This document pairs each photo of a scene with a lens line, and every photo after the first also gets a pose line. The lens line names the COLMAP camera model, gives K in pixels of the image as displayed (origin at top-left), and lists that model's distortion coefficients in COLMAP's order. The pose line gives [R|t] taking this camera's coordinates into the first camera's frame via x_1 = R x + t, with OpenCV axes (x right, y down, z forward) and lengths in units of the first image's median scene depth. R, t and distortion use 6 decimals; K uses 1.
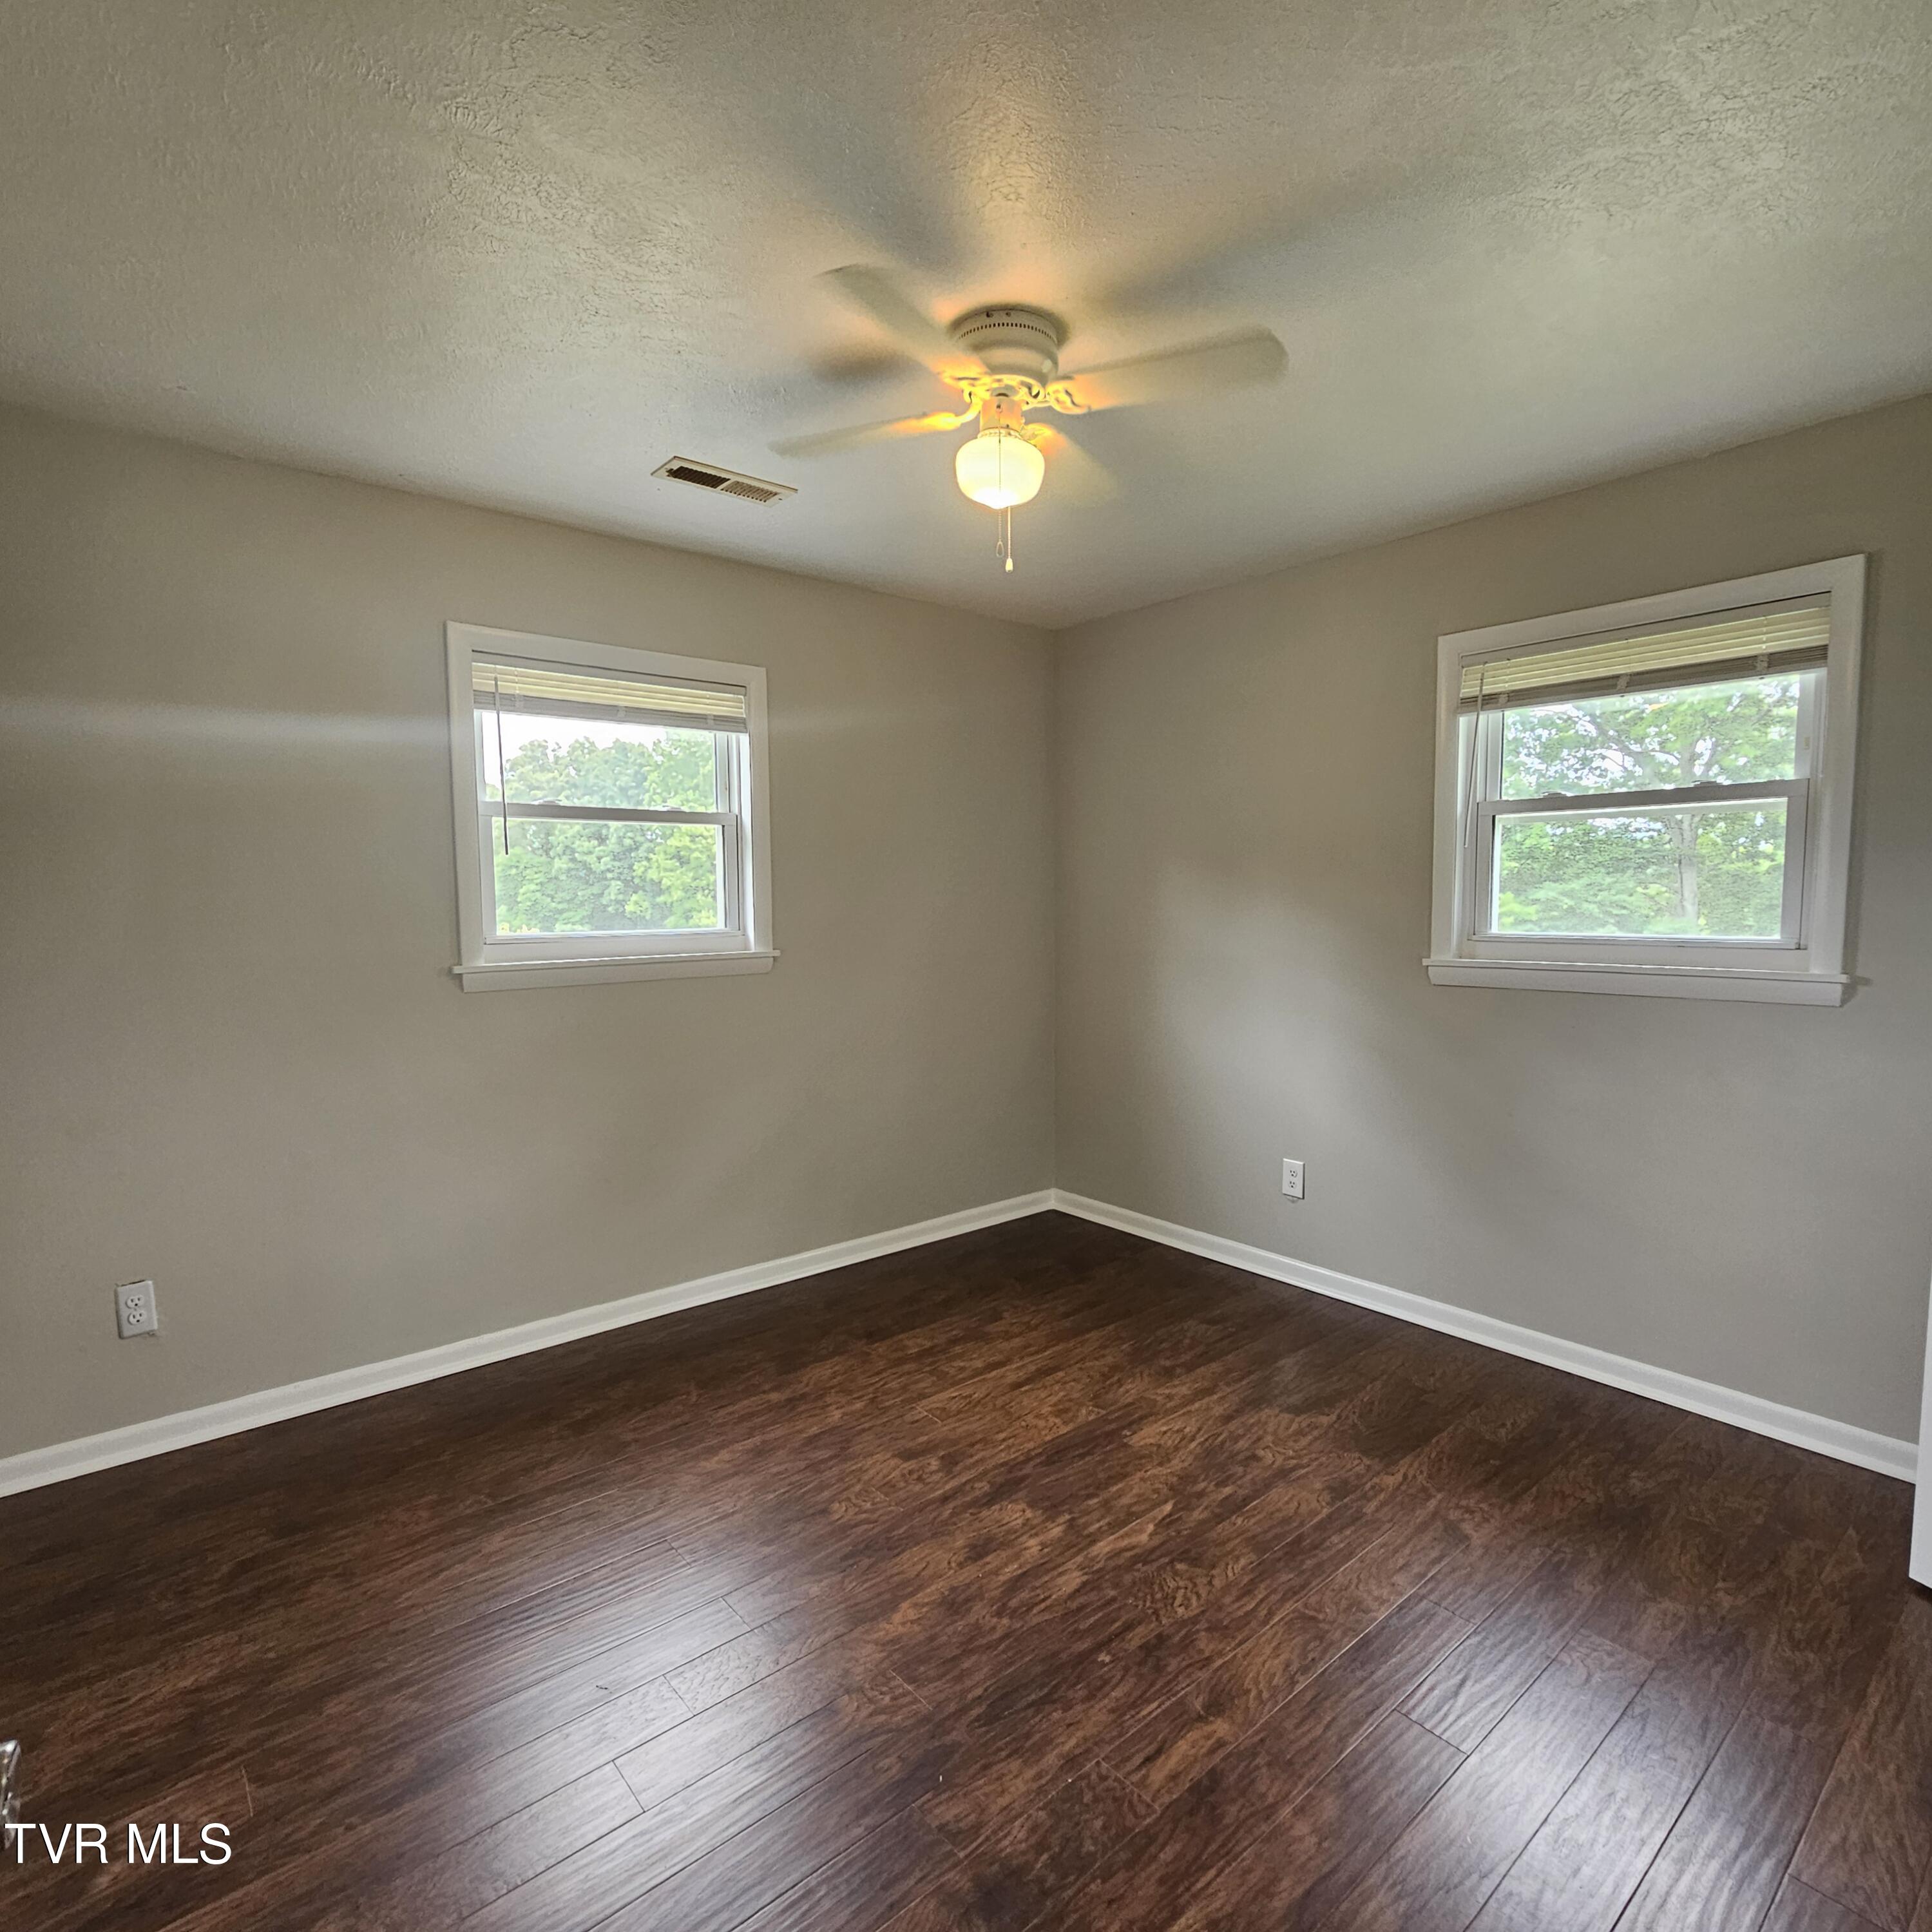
lens RADIAL K [[1056.2, 0, 965.0], [0, 1056.2, 976.9], [0, 0, 1]] dist [0.003177, -0.000783]
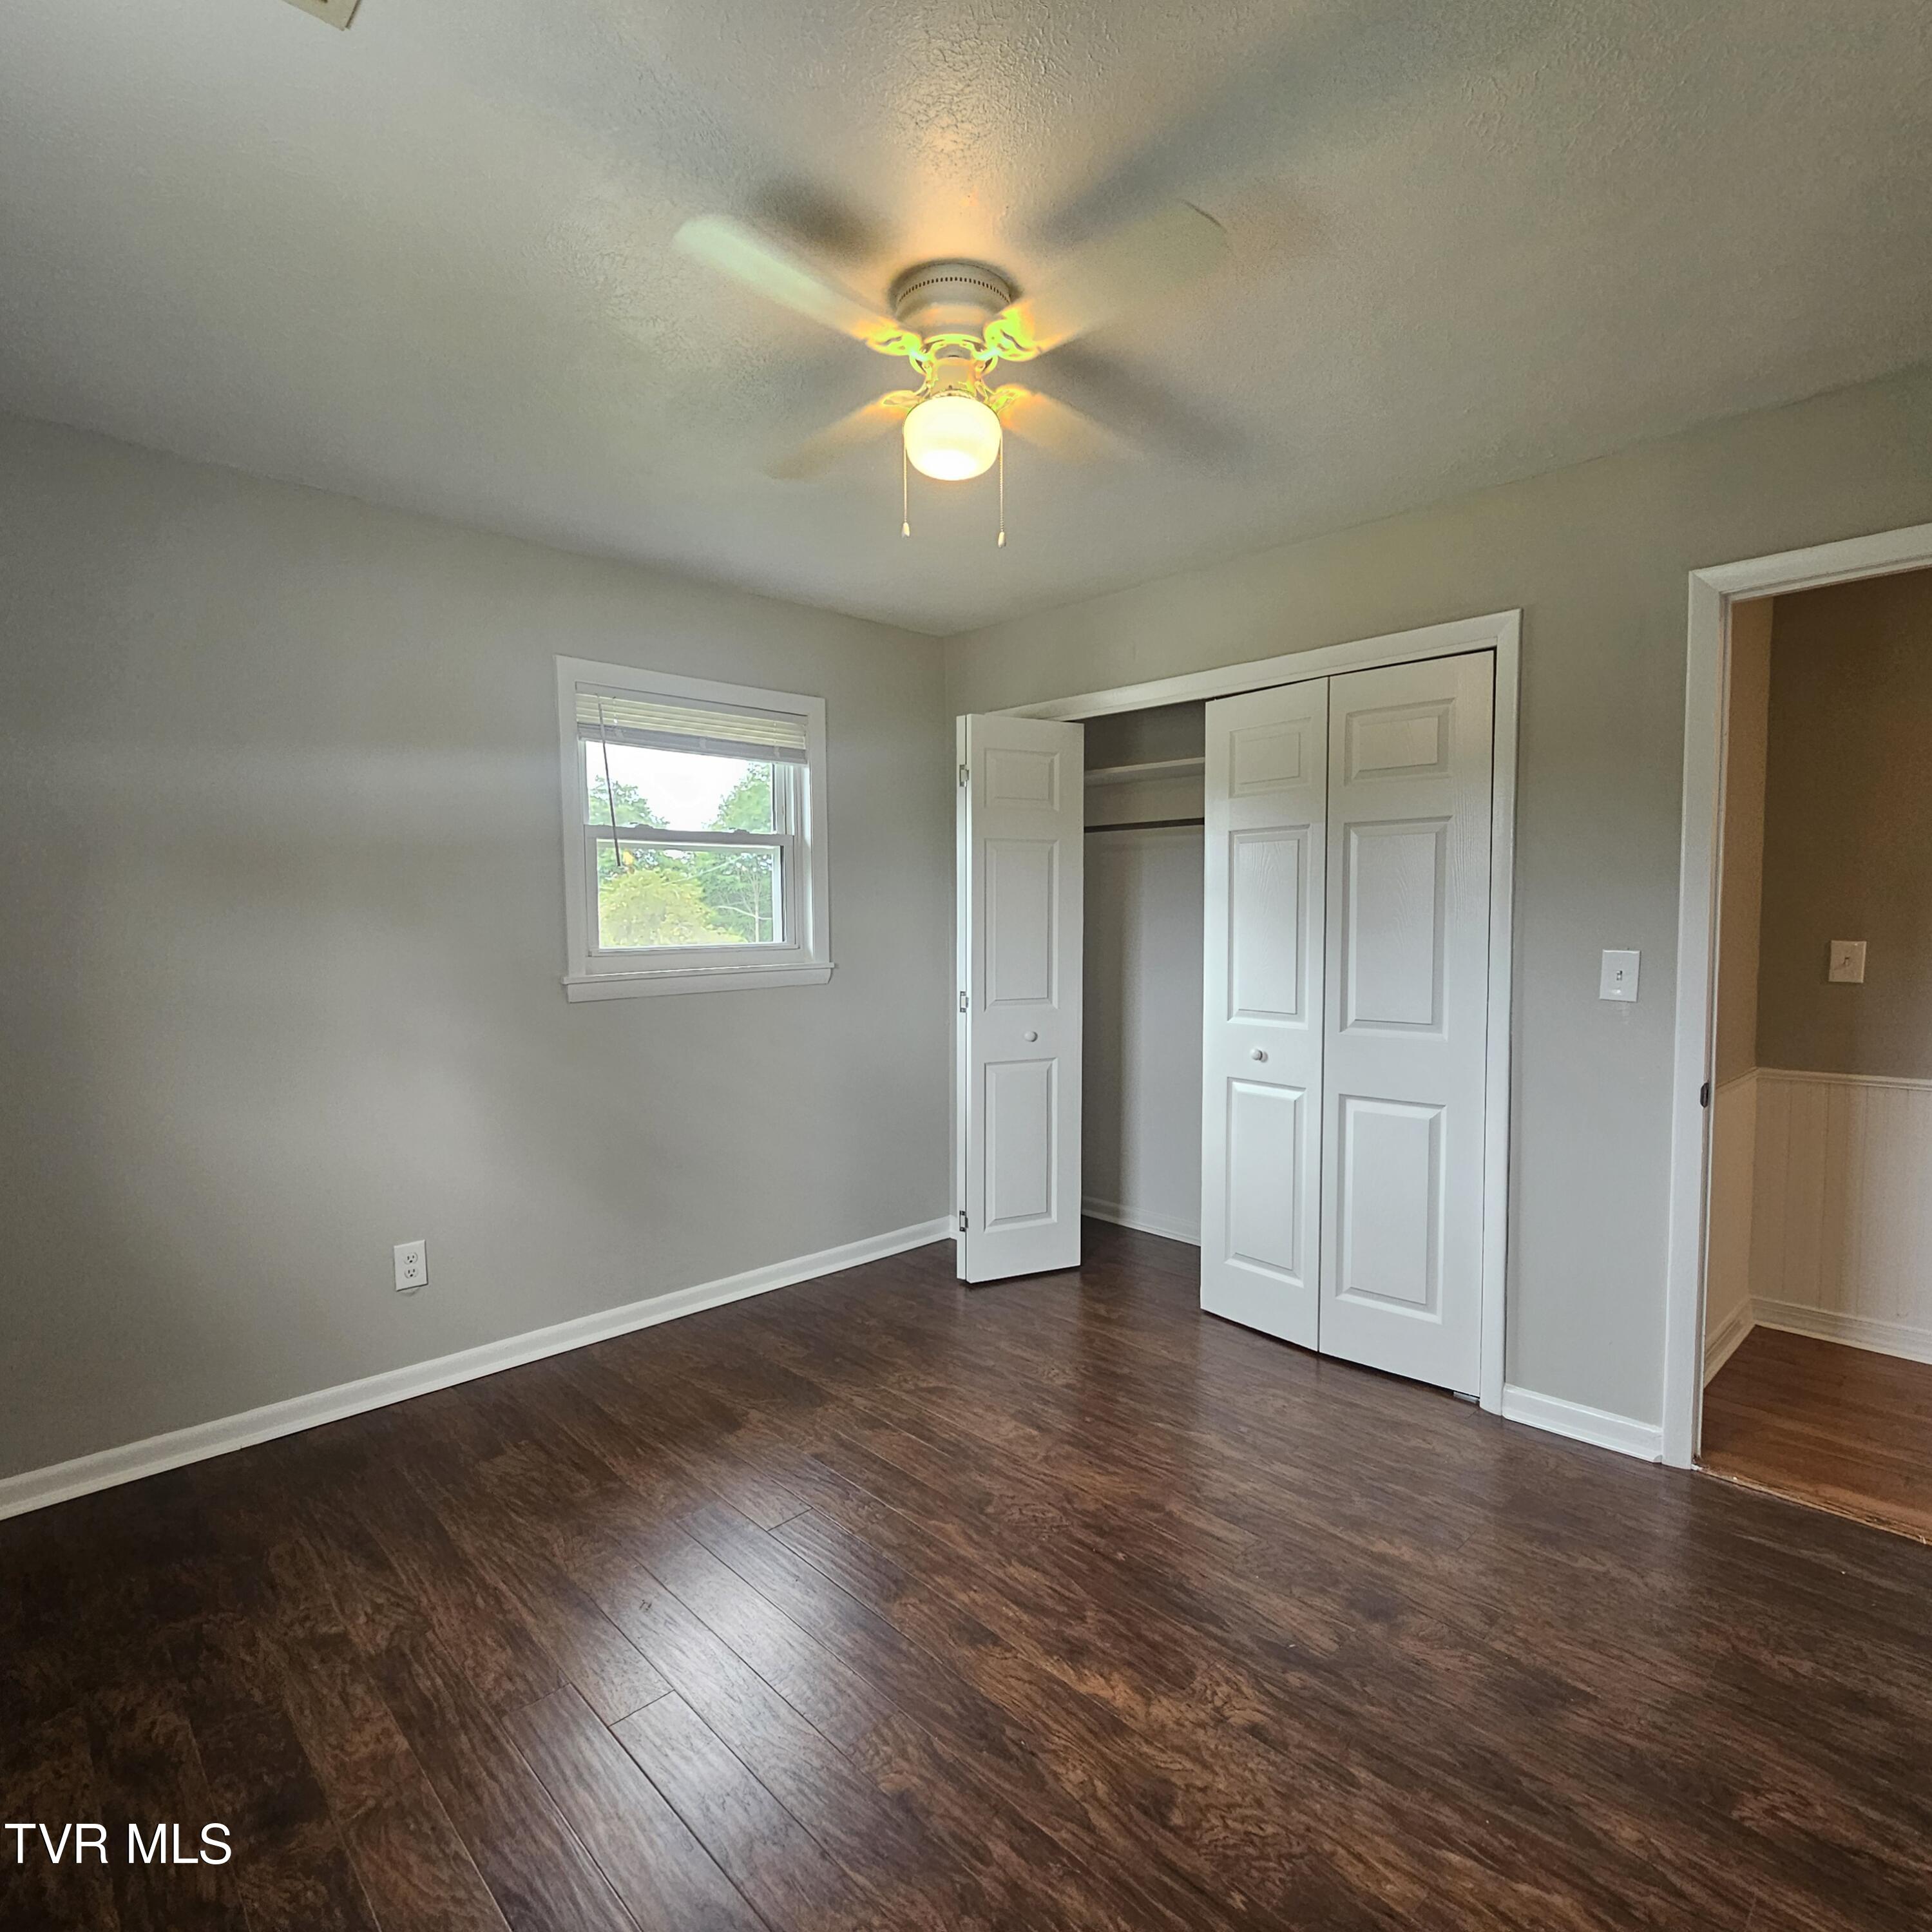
lens RADIAL K [[1036.7, 0, 961.1], [0, 1036.7, 1008.8], [0, 0, 1]] dist [-0.003959, -0.000470]
pose [[-0.060359, -0.087577, 0.994327, -0.701705], [0.085550, 0.992024, 0.092568, -0.060273], [-0.994504, 0.090652, -0.052385, 0.874015]]
